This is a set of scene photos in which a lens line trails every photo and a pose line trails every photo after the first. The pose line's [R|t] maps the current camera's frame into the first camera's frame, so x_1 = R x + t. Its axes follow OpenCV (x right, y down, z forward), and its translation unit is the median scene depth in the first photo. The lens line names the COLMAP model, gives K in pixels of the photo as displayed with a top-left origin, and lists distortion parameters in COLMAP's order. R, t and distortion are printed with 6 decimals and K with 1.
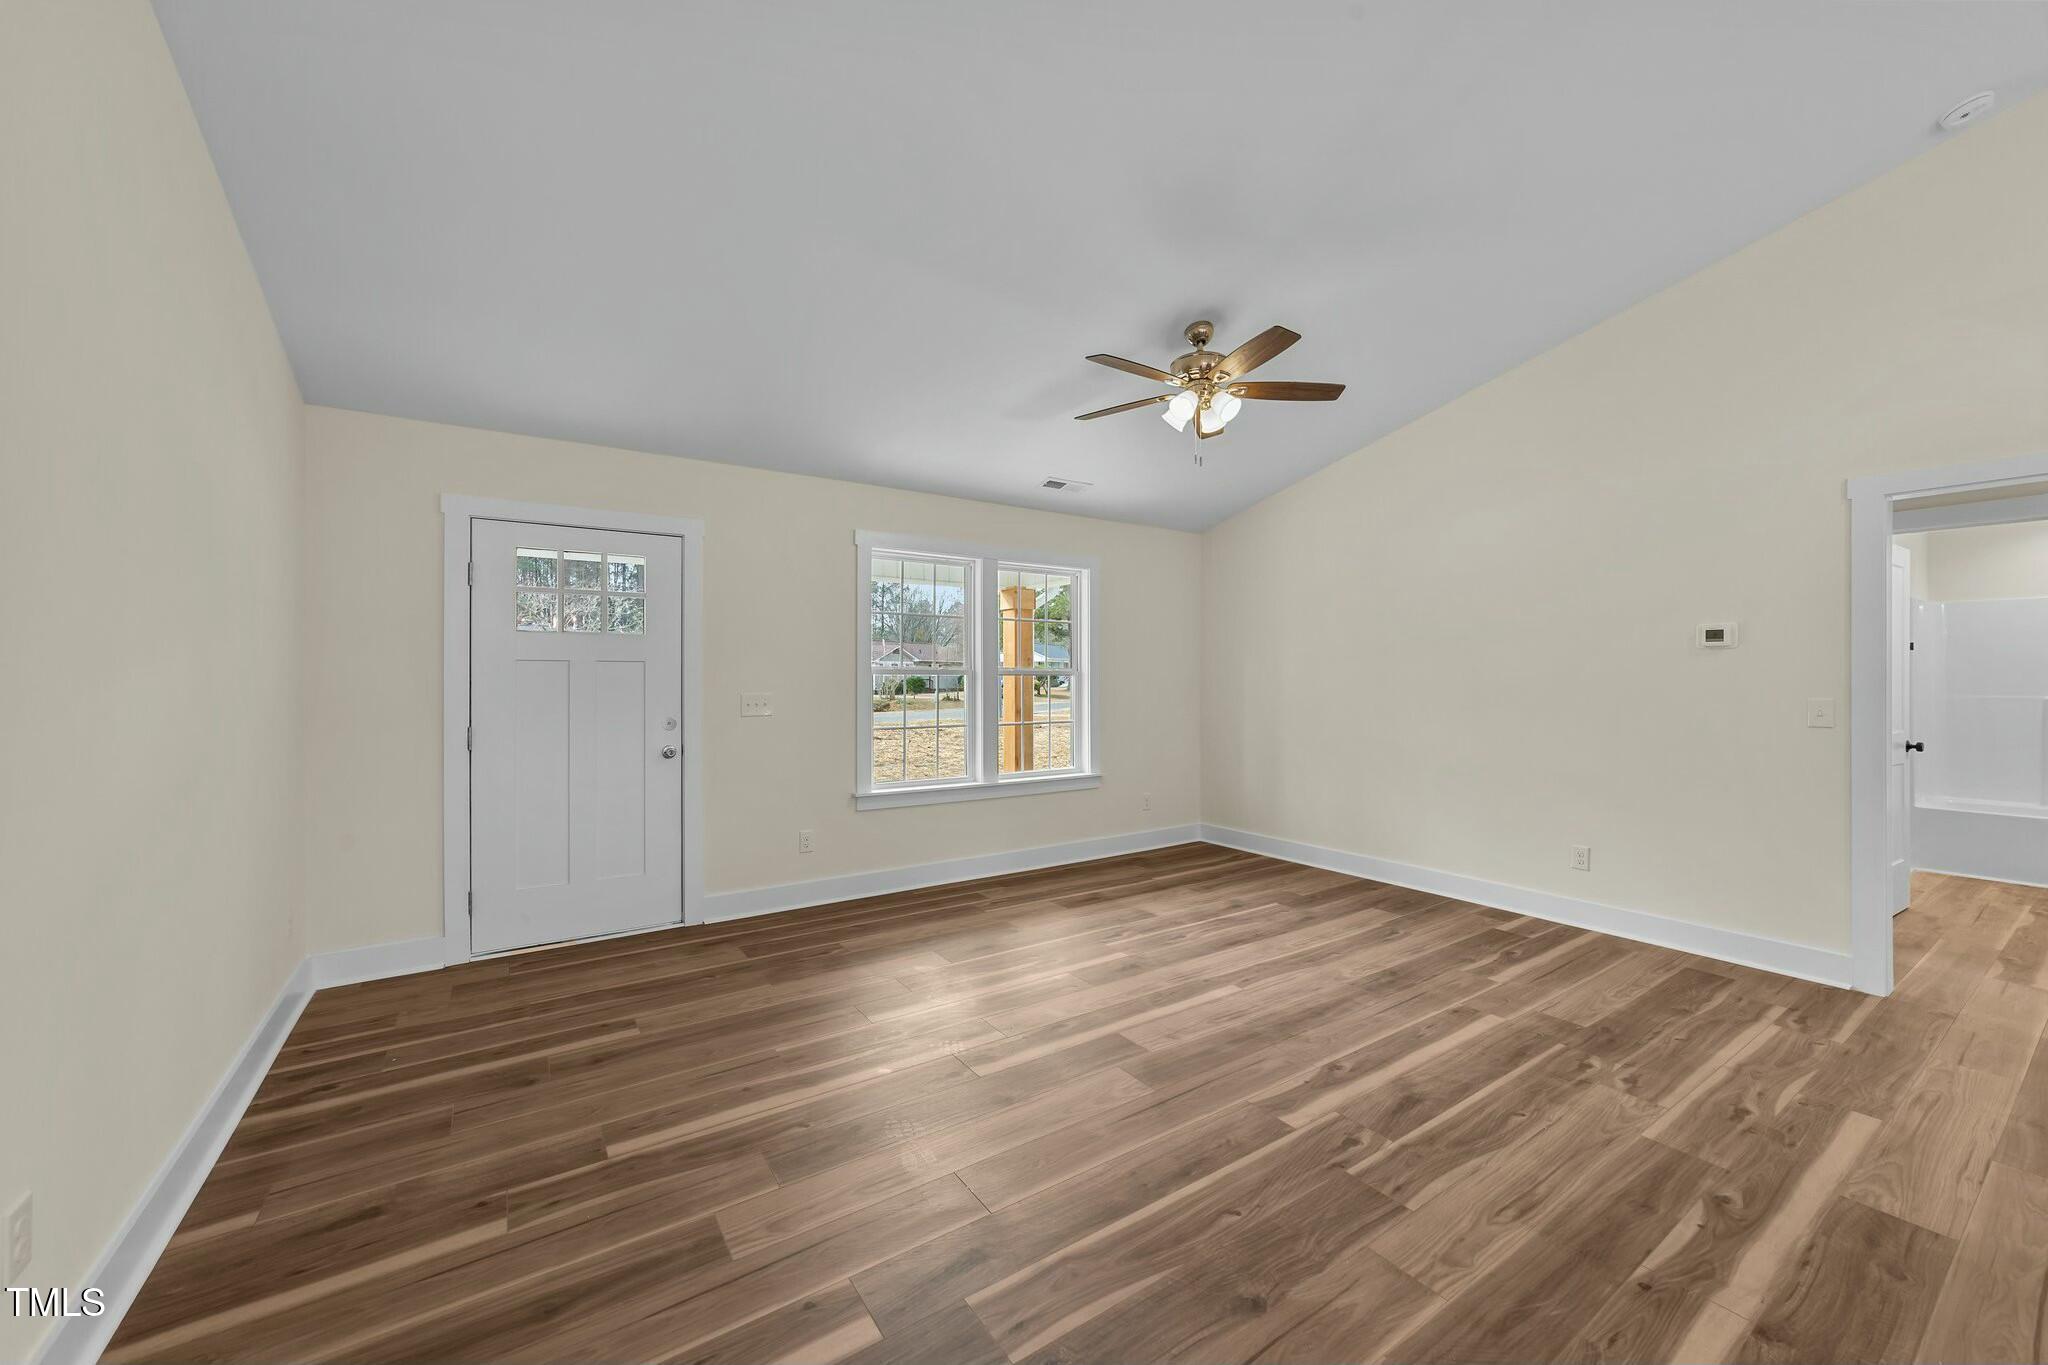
lens RADIAL K [[781.4, 0, 1026.6], [0, 781.4, 675.5], [0, 0, 1]] dist [-0.023058, 0.007958]
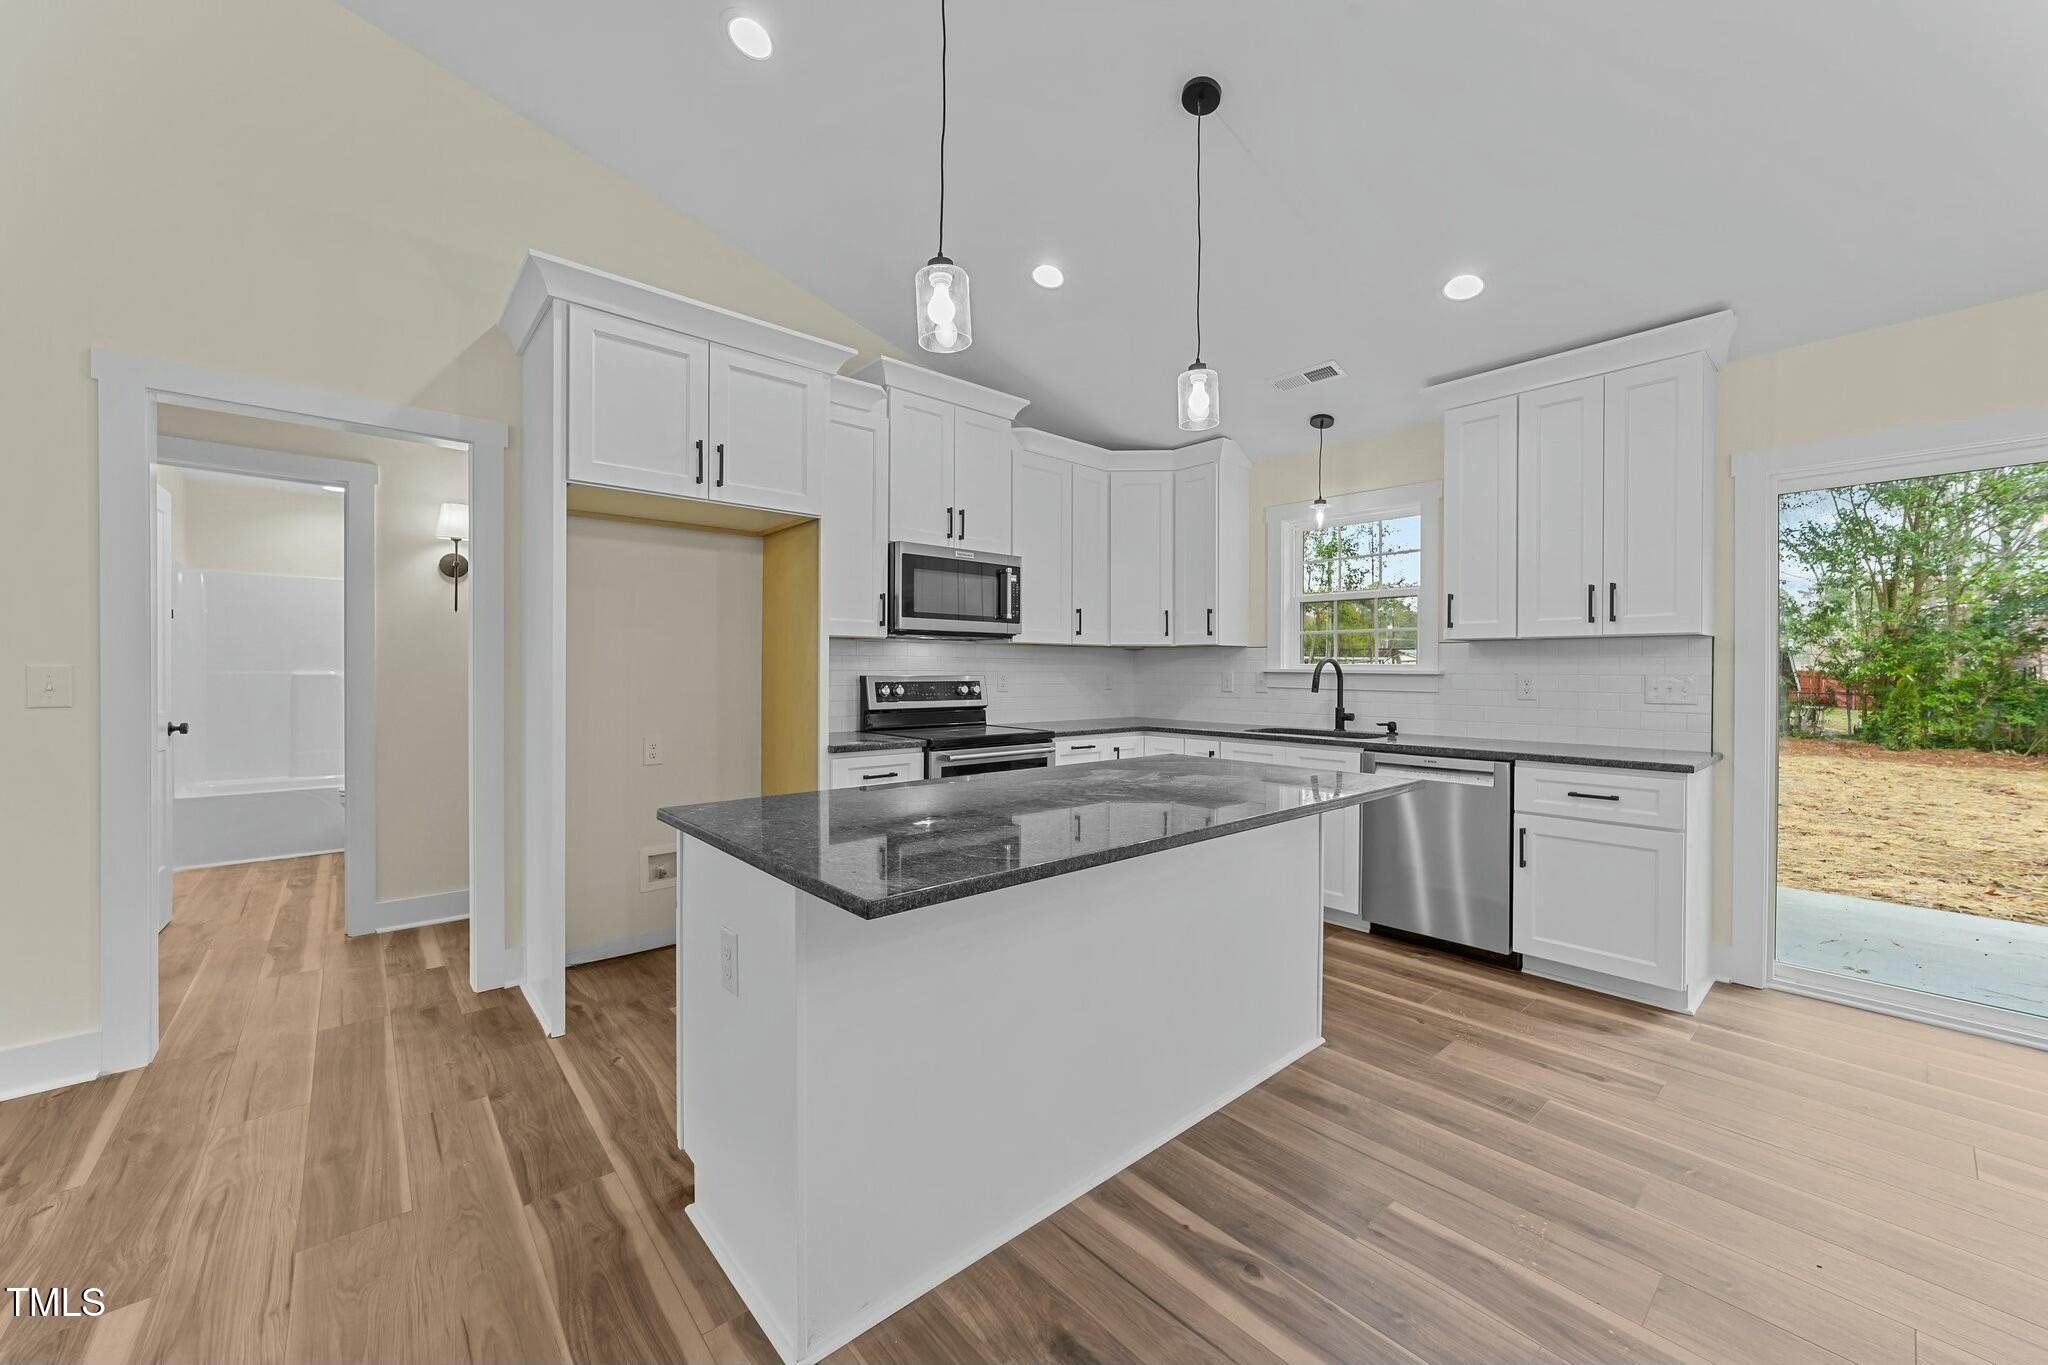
lens RADIAL K [[781.4, 0, 1026.6], [0, 781.4, 675.5], [0, 0, 1]] dist [-0.023058, 0.007958]
pose [[-0.130910, -0.006287, 0.991374, 0.239378], [-0.008324, 0.999952, 0.005242, 0.026733], [-0.991359, -0.007566, -0.130956, 0.227052]]
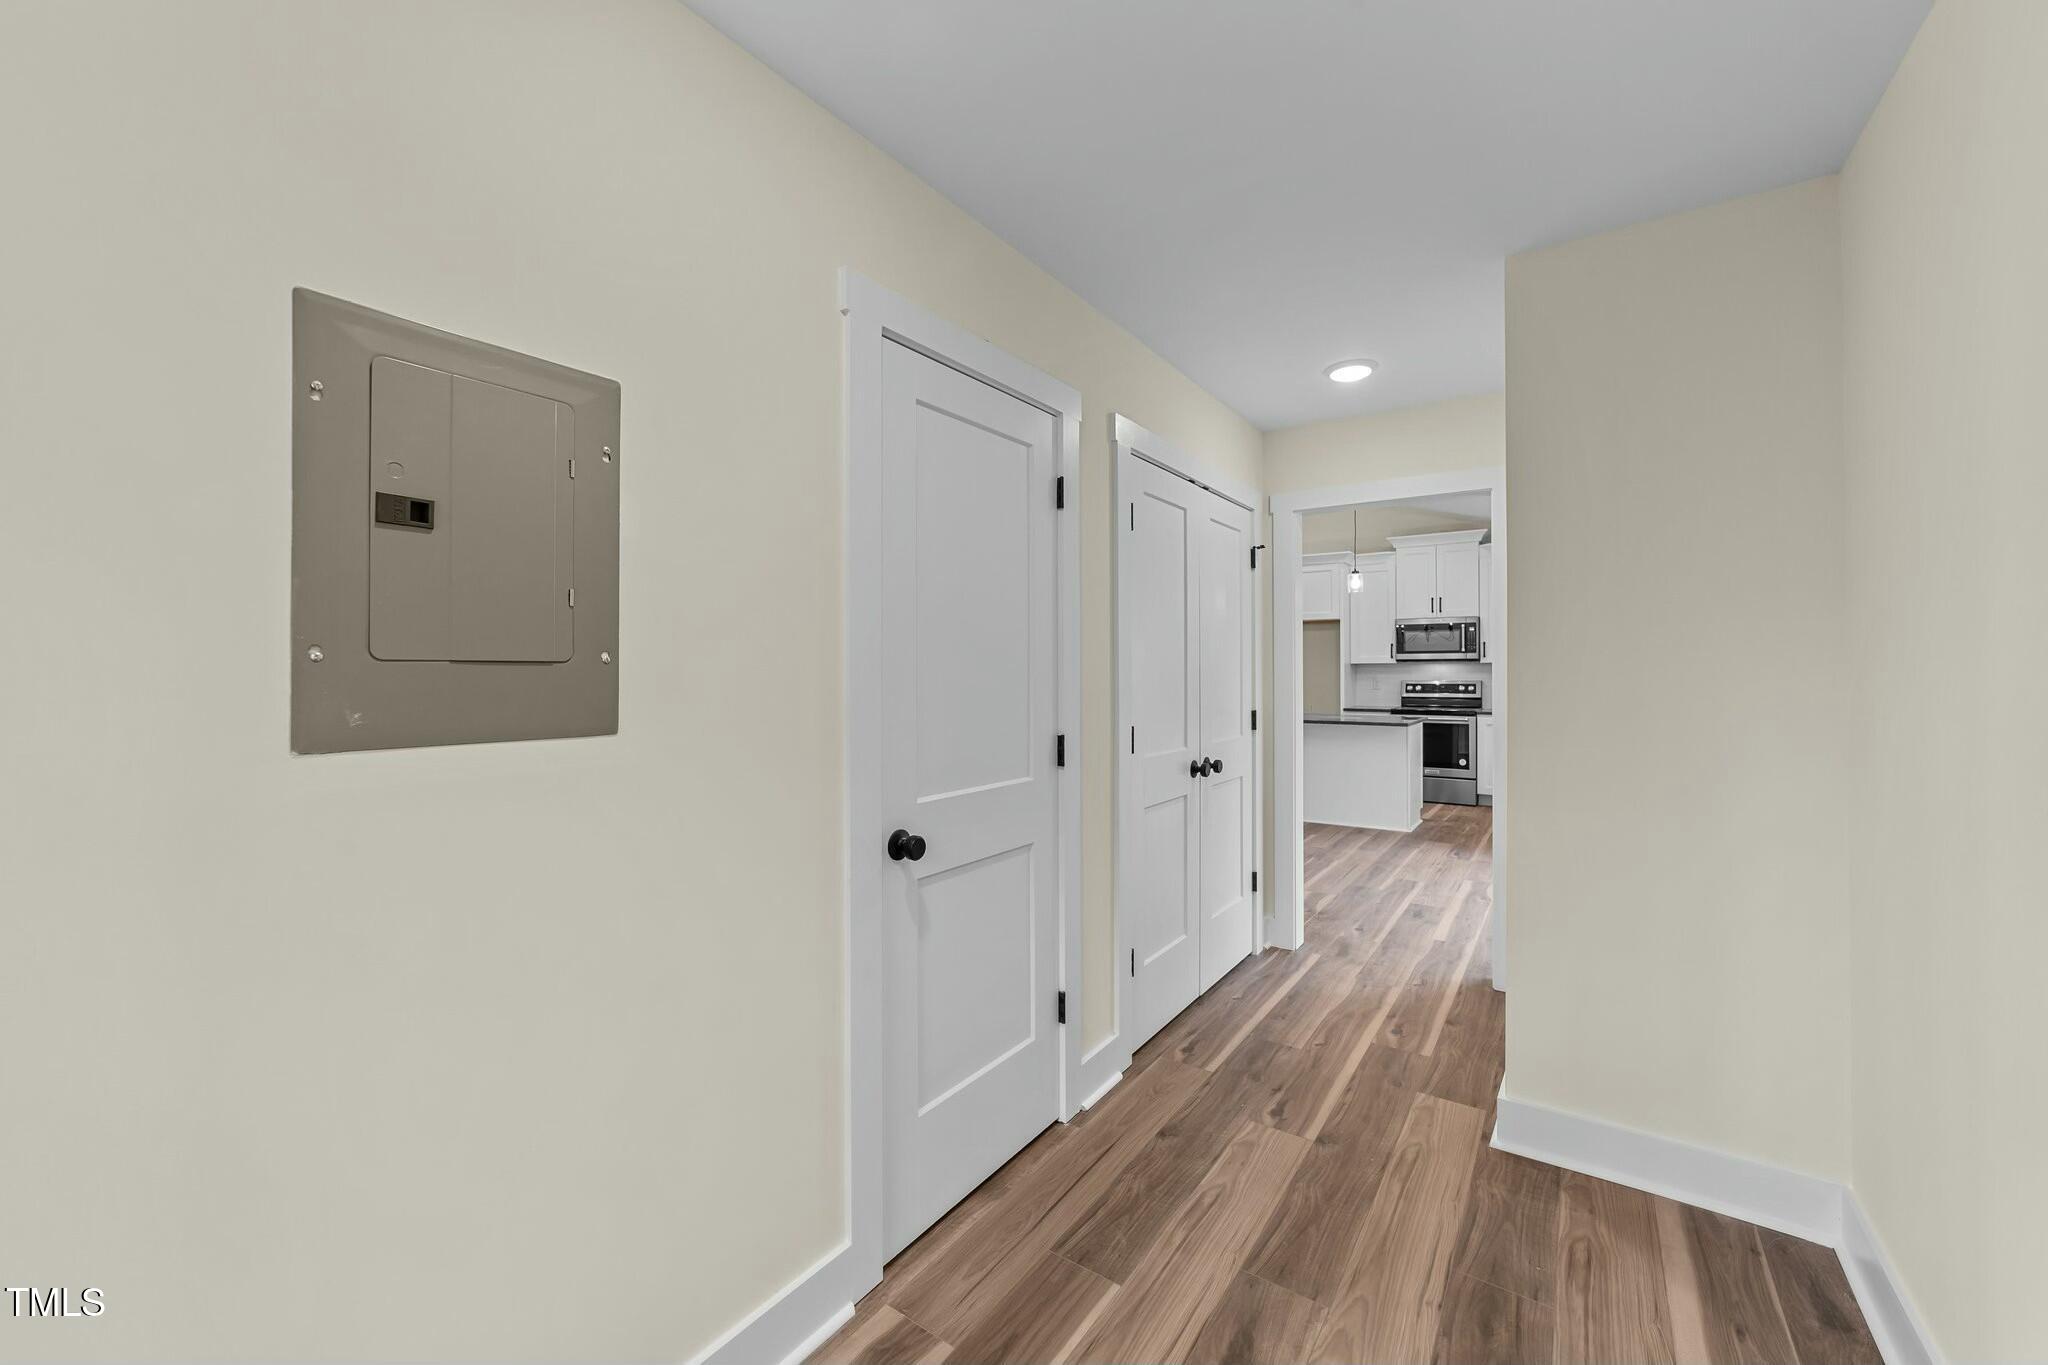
lens RADIAL K [[781.4, 0, 1026.6], [0, 781.4, 675.5], [0, 0, 1]] dist [-0.023058, 0.007958]
pose [[0.930086, -0.003311, 0.367328, -0.543406], [0.001966, 0.999990, 0.004036, 0.007165], [-0.367337, -0.003032, 0.930083, -1.443401]]
